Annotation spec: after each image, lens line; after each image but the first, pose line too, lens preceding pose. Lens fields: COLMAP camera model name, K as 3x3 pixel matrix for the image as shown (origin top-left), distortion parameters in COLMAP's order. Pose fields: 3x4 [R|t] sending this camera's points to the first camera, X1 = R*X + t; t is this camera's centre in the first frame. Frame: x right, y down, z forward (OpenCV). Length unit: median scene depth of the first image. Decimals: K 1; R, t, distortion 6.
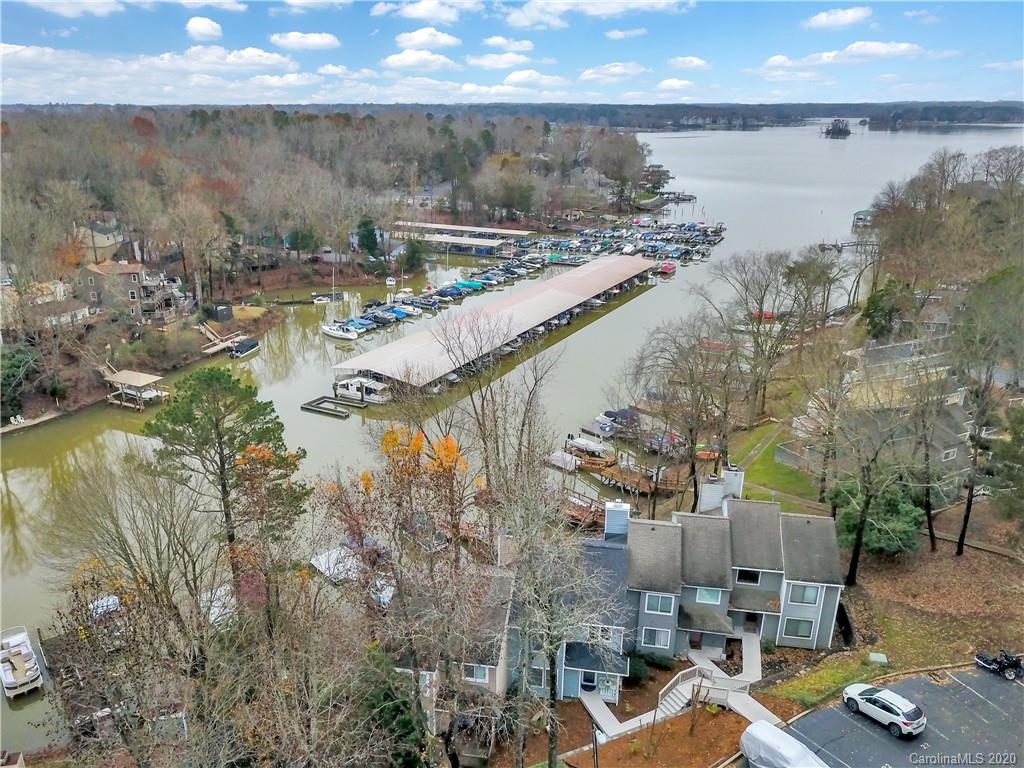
lens RADIAL K [[764.3, 0, 510.8], [0, 764.3, 382.8], [0, 0, 1]] dist [0.007551, 0.001479]
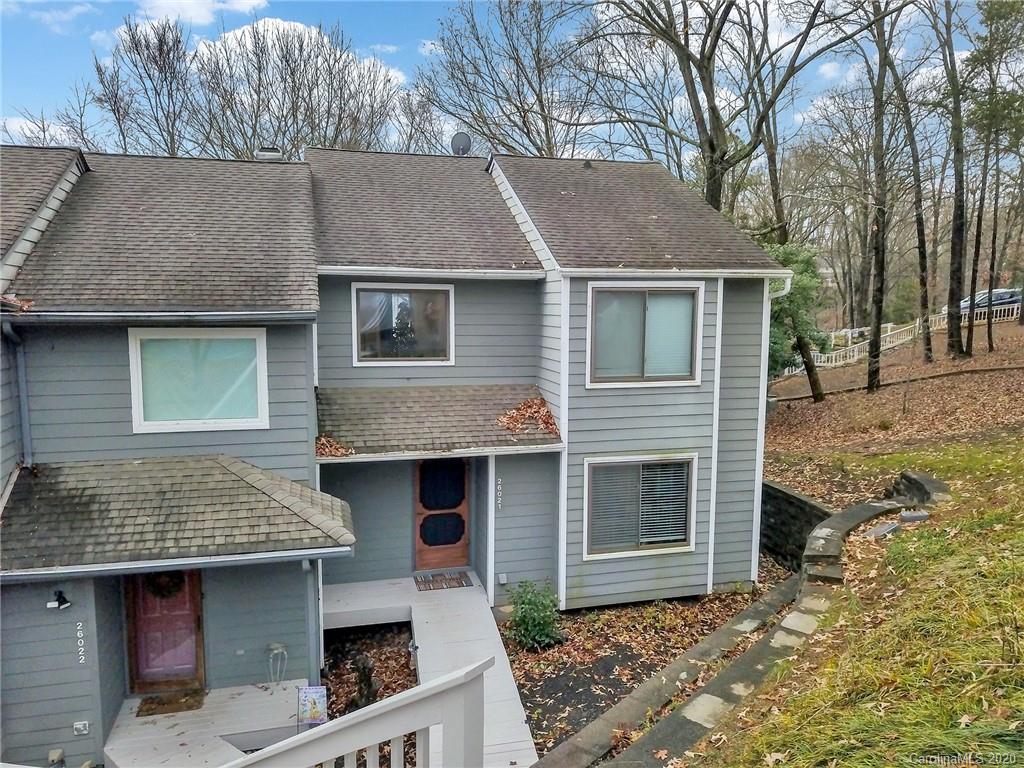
lens RADIAL K [[764.3, 0, 513.6], [0, 764.3, 384.6], [0, 0, 1]] dist [0.007551, 0.001479]
pose [[0.910834, -0.059230, 0.408502, 0.249225], [0.137791, 0.976512, -0.165645, 0.316550], [-0.389096, 0.207163, 0.897601, 0.799562]]
